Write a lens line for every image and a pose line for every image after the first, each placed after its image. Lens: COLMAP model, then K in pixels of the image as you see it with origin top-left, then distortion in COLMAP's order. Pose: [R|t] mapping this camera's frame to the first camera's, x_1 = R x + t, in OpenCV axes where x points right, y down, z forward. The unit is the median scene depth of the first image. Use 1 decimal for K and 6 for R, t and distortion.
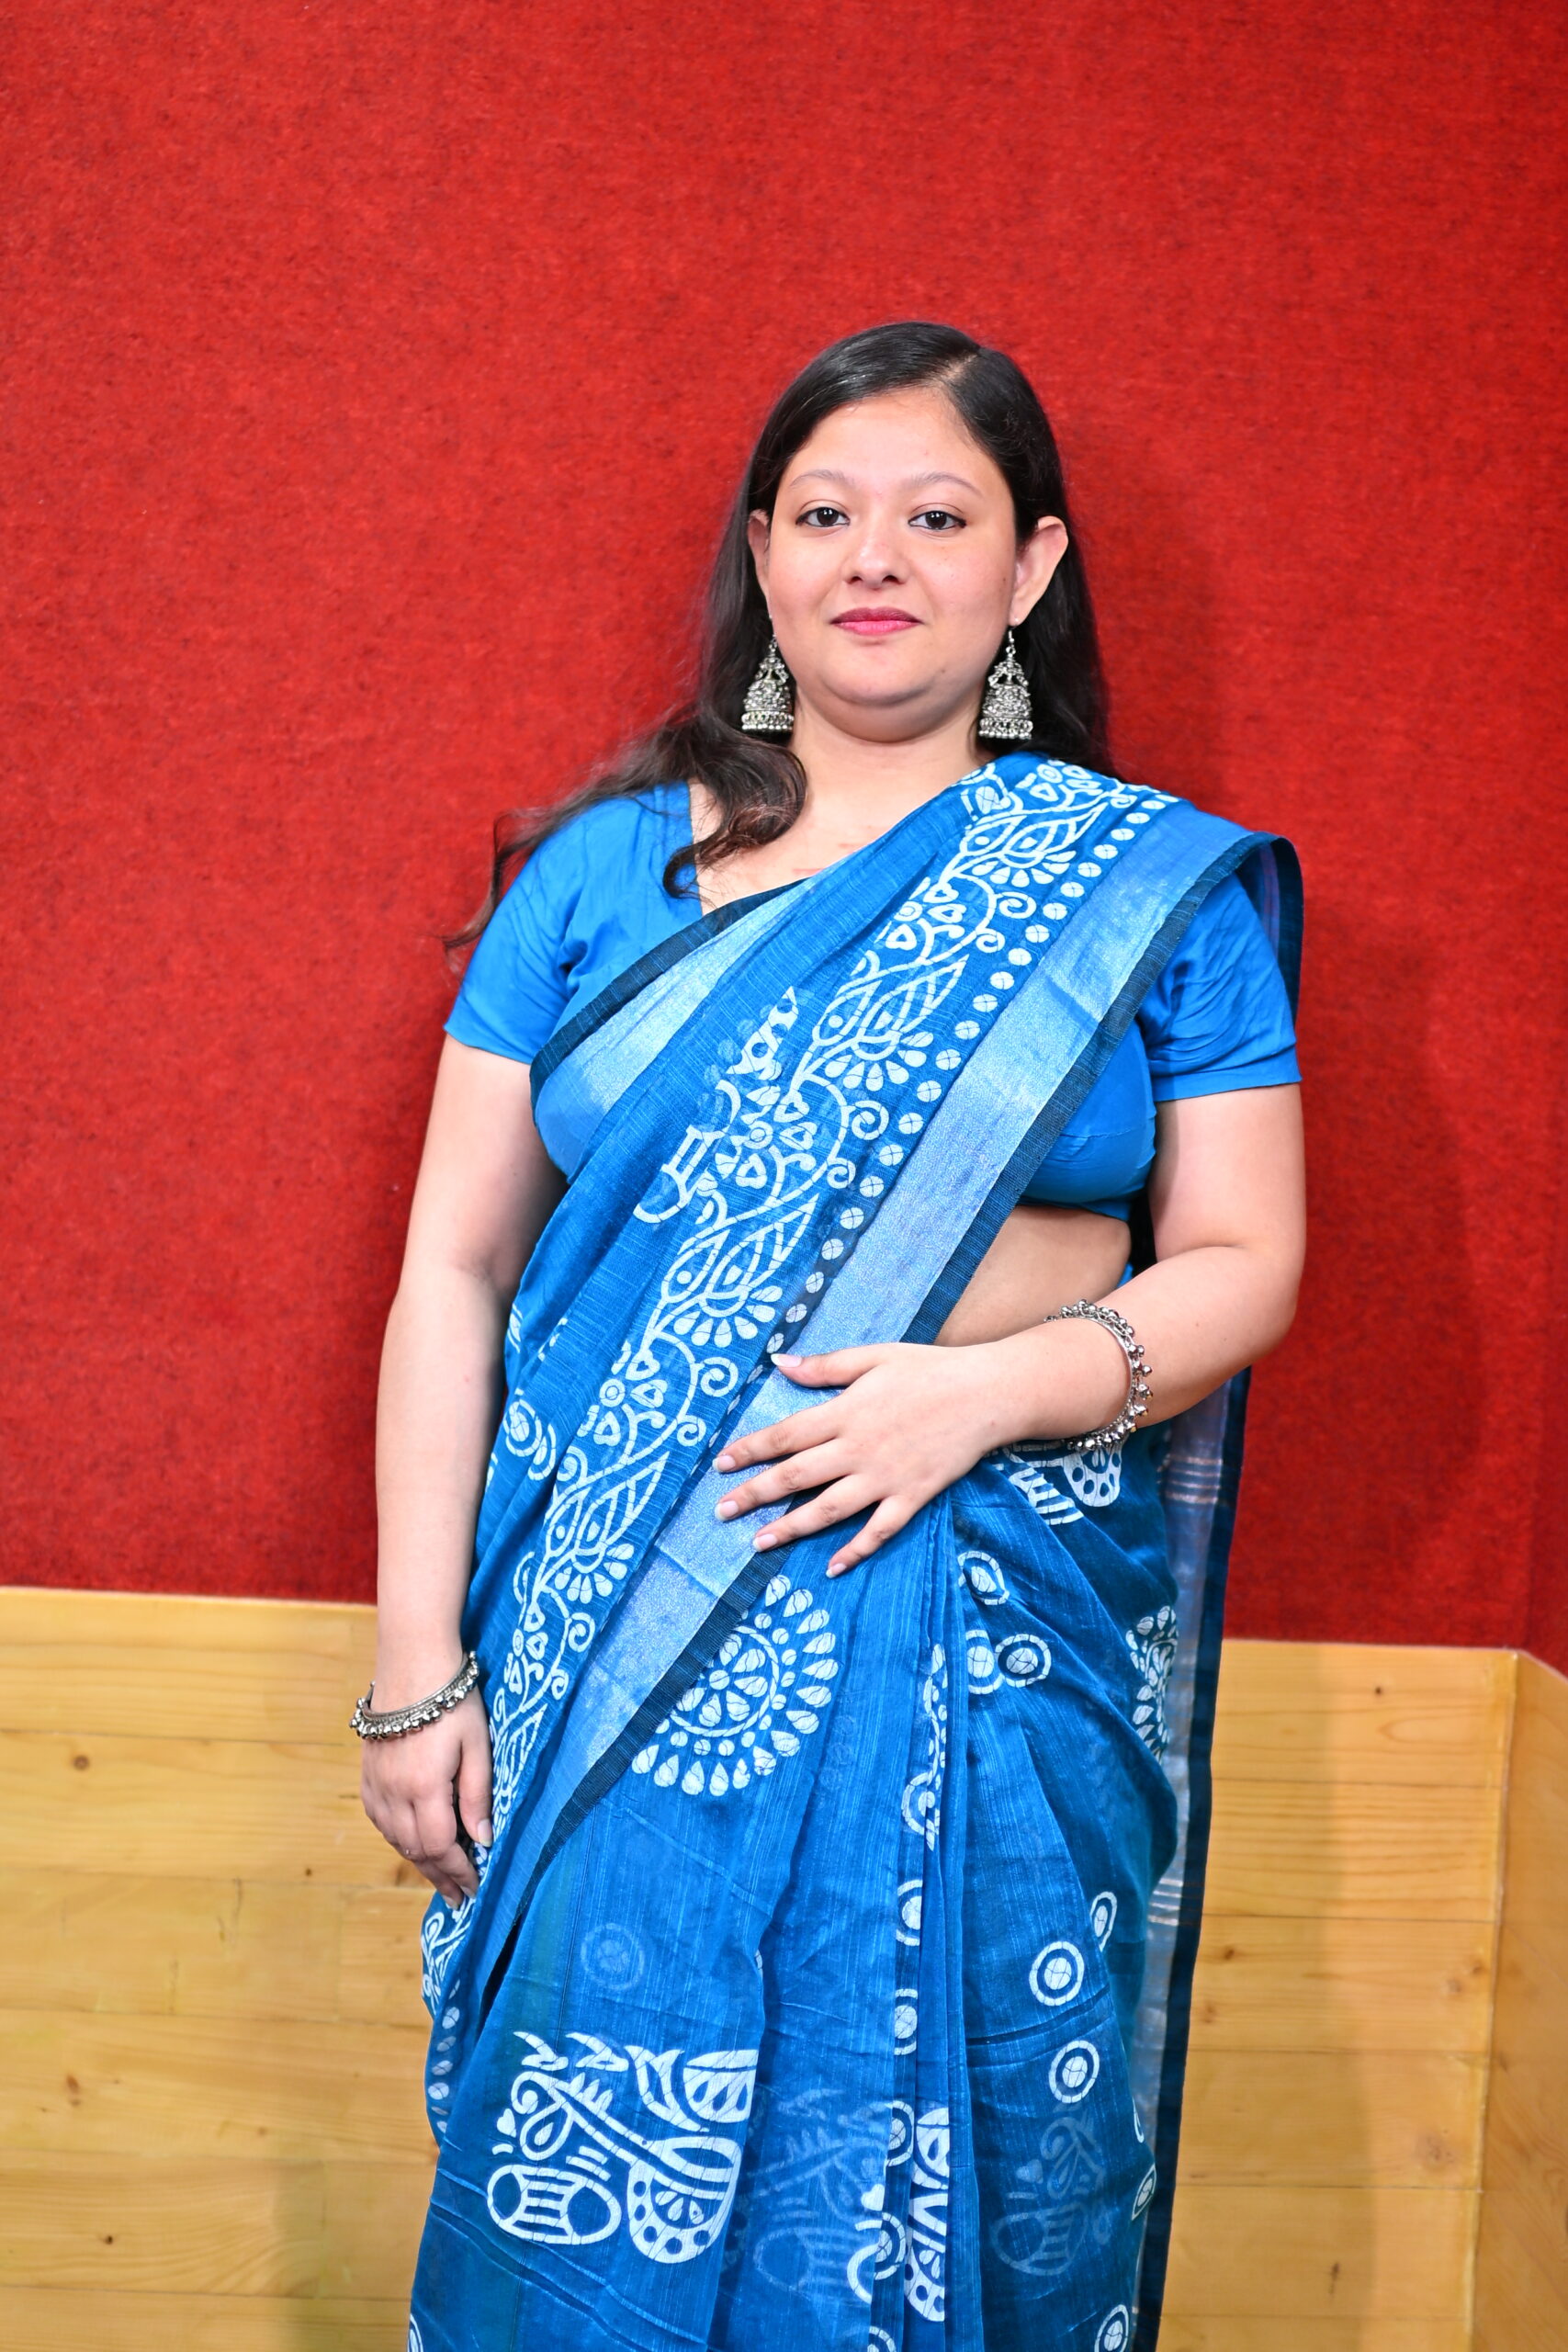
lens RADIAL K [[3552.2, 0, 808.9], [0, 3552.2, 1175.6], [0, 0, 1]] dist [-0.003610, 0.000000]
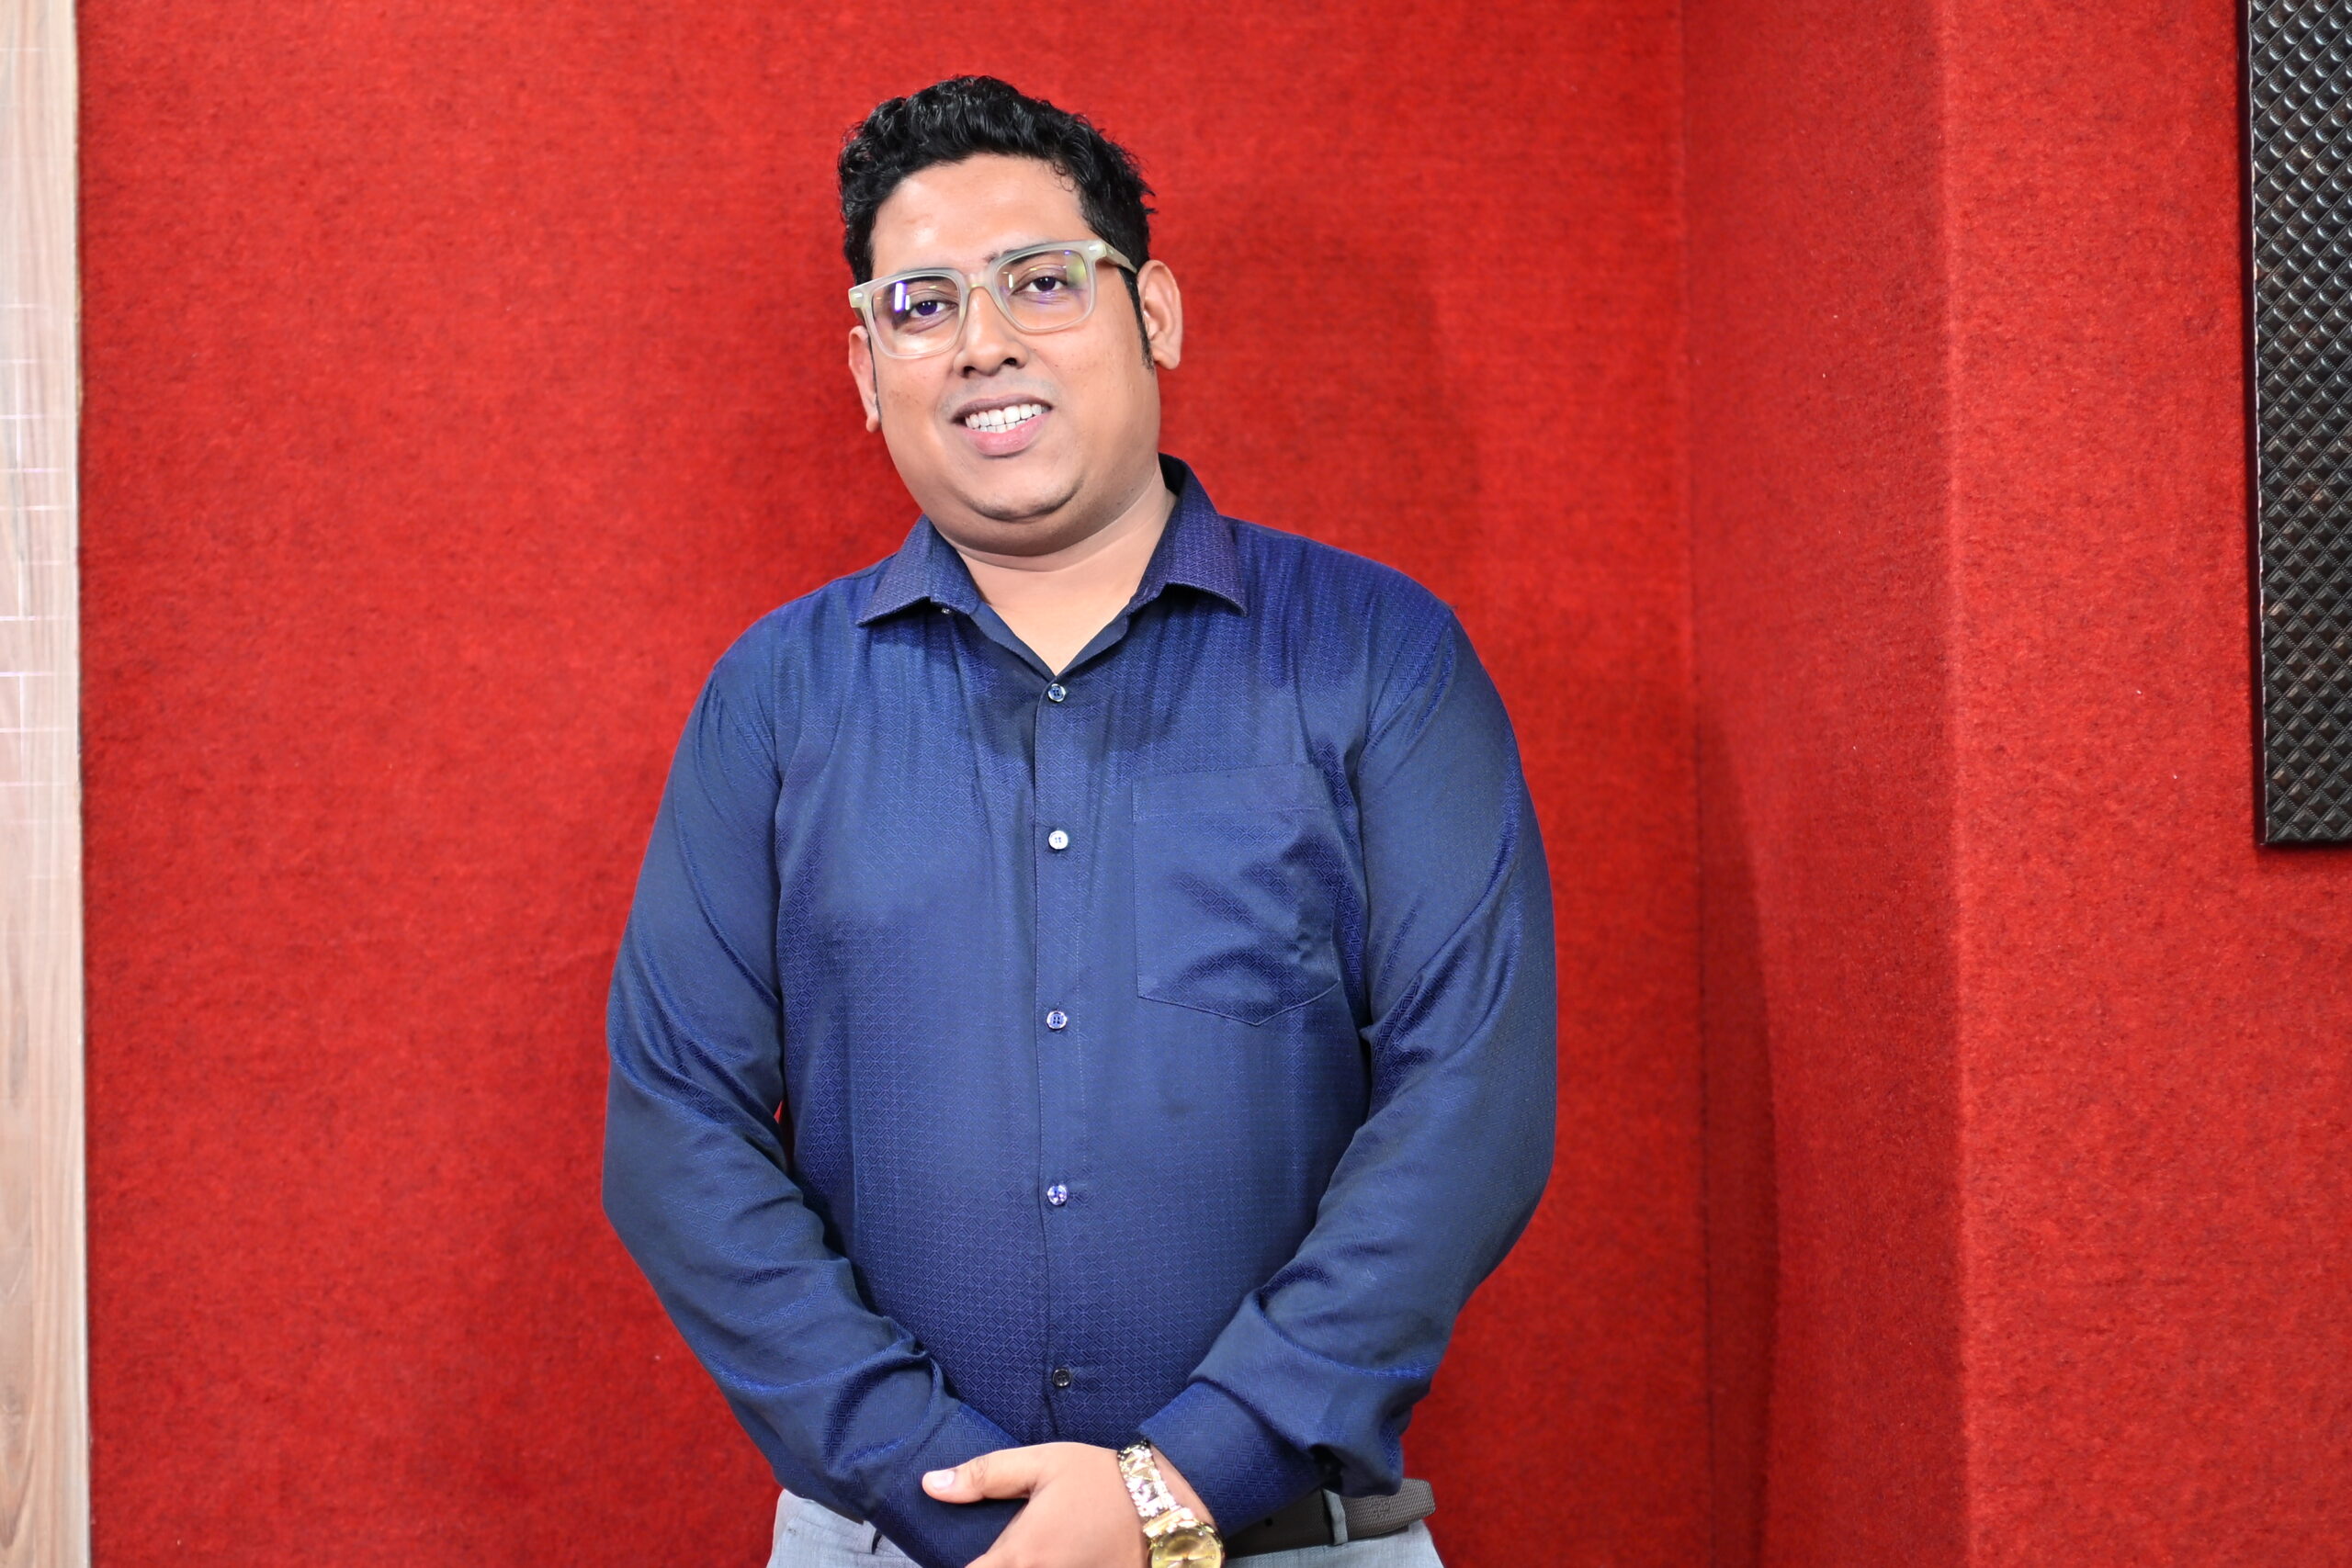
lens RADIAL K [[3552.2, 0, 1151.7], [0, 3552.2, 811.8], [0, 0, 1]] dist [-0.003610, 0.000000]
pose [[0.996919, -0.072424, 0.030126, 0.015417], [0.074171, 0.995342, -0.061594, -0.085942], [-0.025524, 0.063638, 0.997647, -0.112343]]
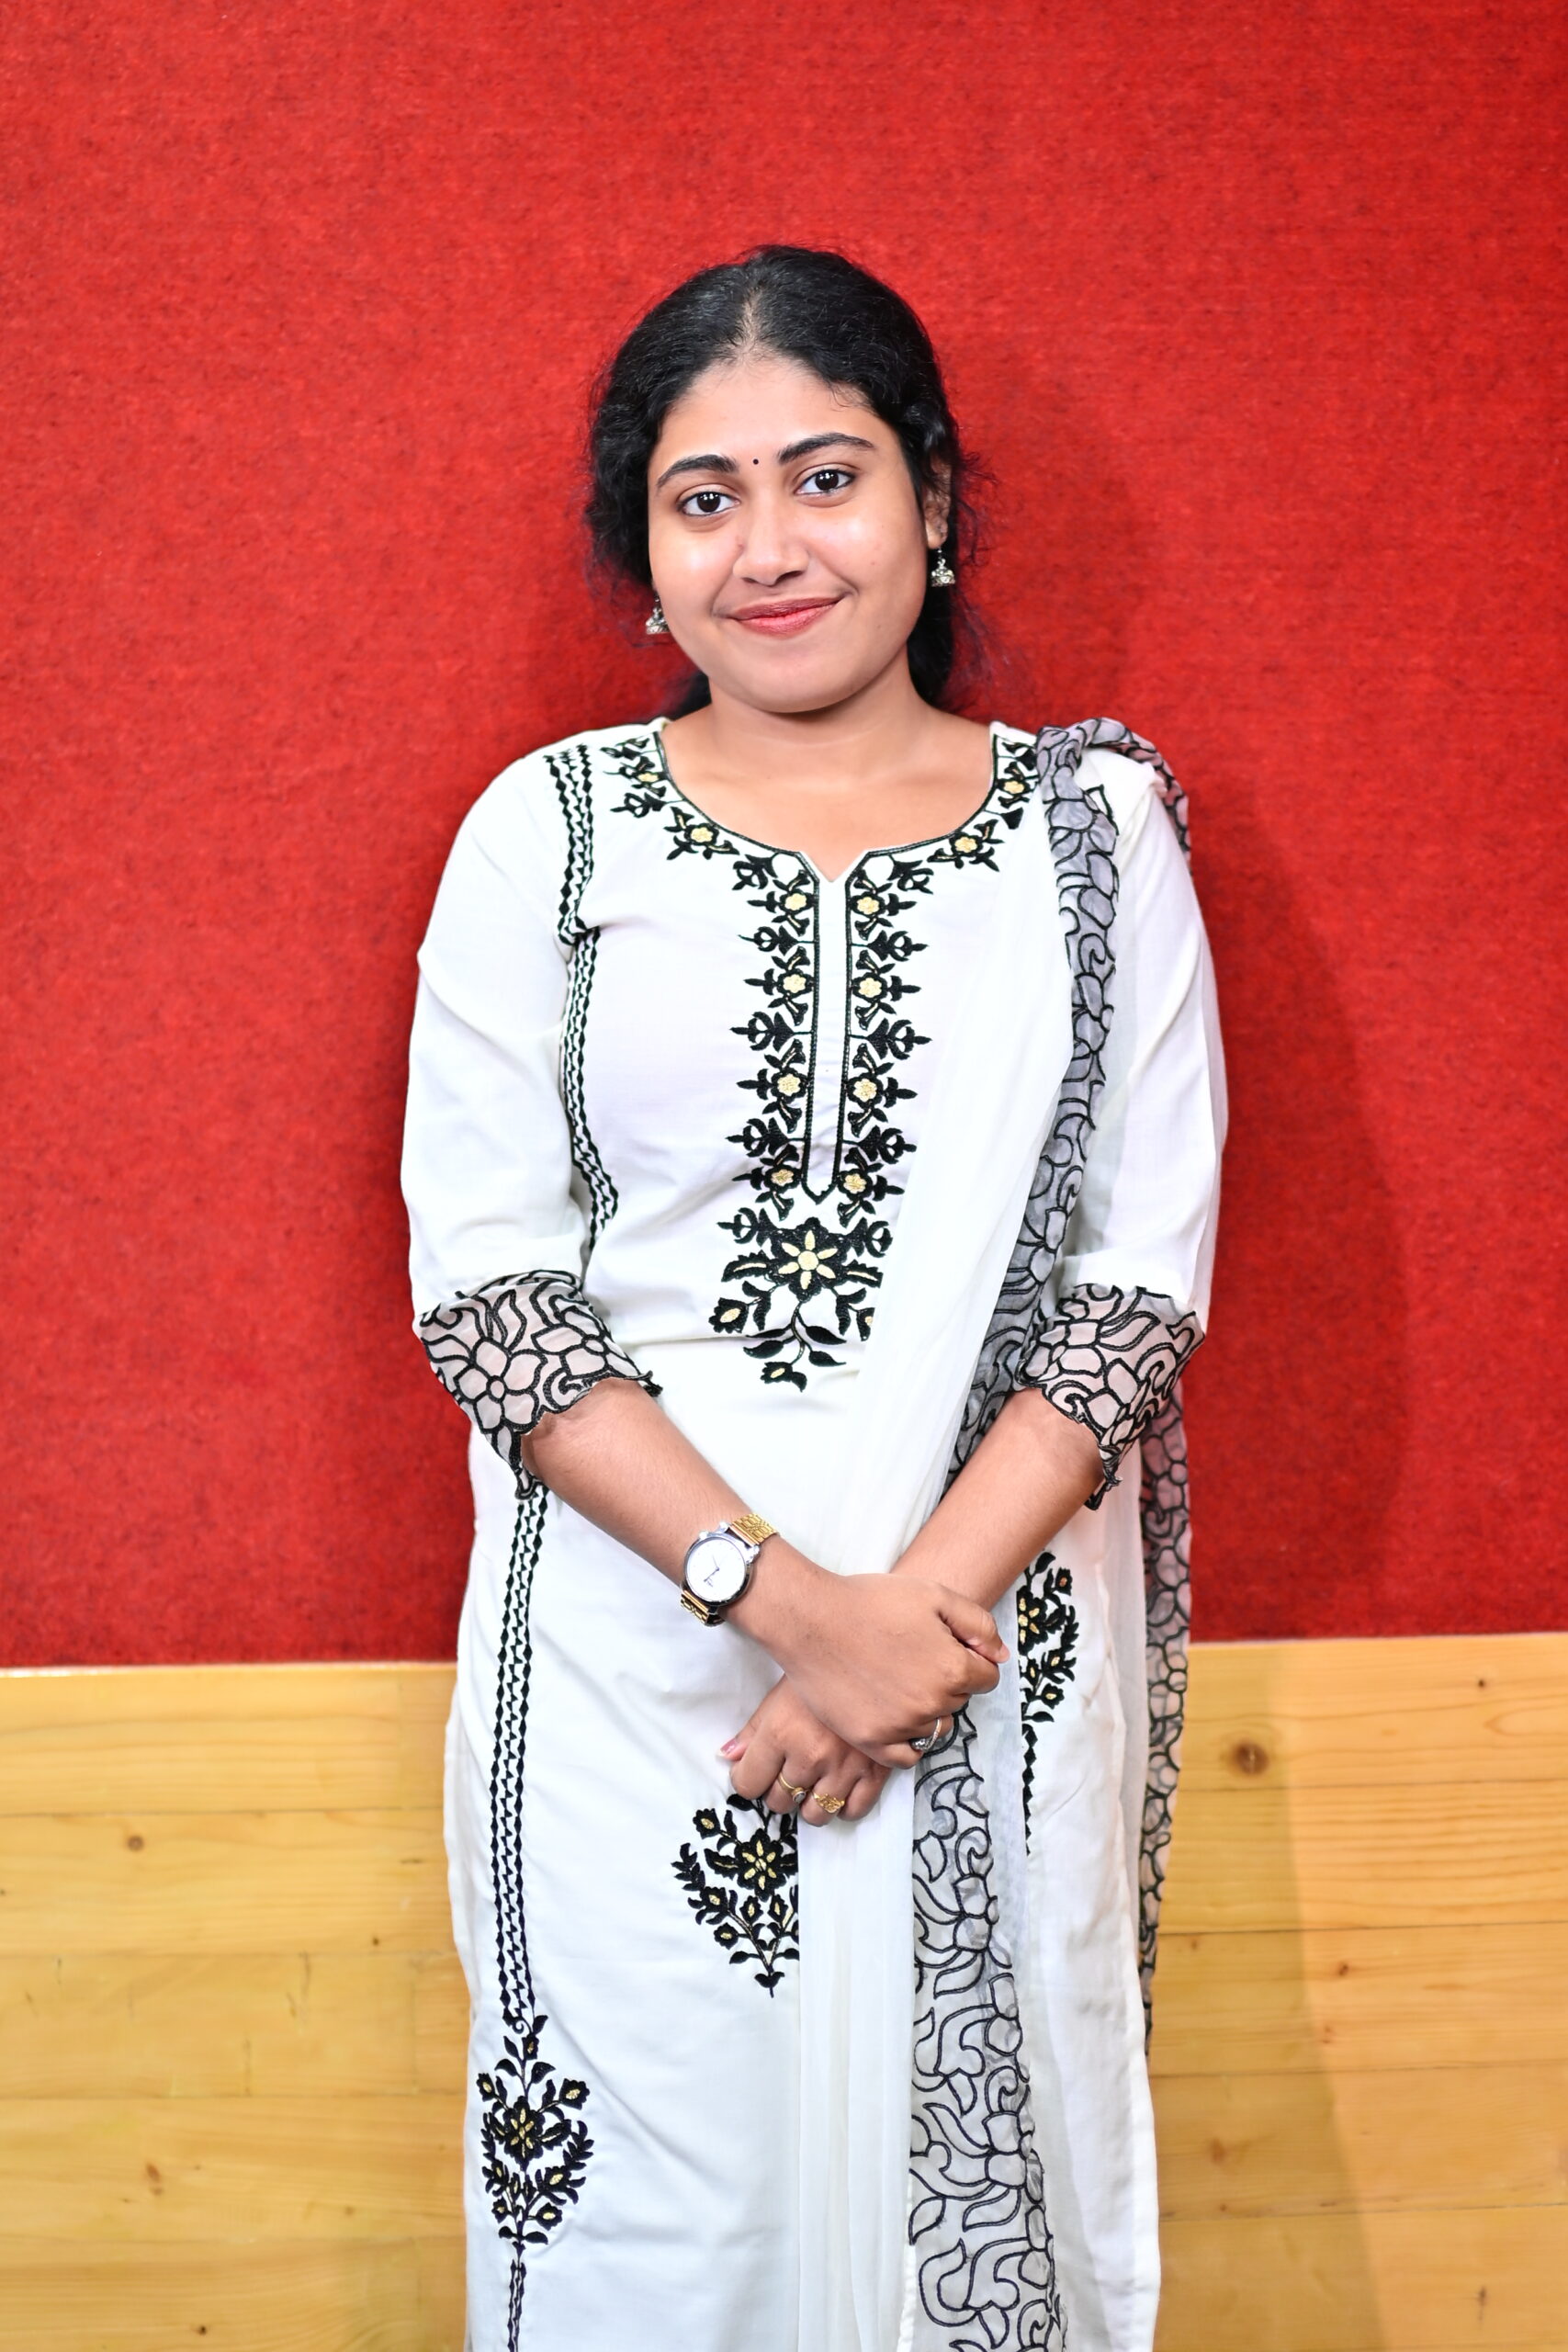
lens RADIAL K [[3552.2, 0, 782.5], [0, 3552.2, 1180.4], [0, 0, 1]] dist [-0.003610, 0.000000]
pose [[0.994501, -0.073738, -0.074364, 0.057160], [0.074242, 0.997232, 0.004037, -0.006391], [0.073861, -0.009536, 0.997223, 0.045879]]
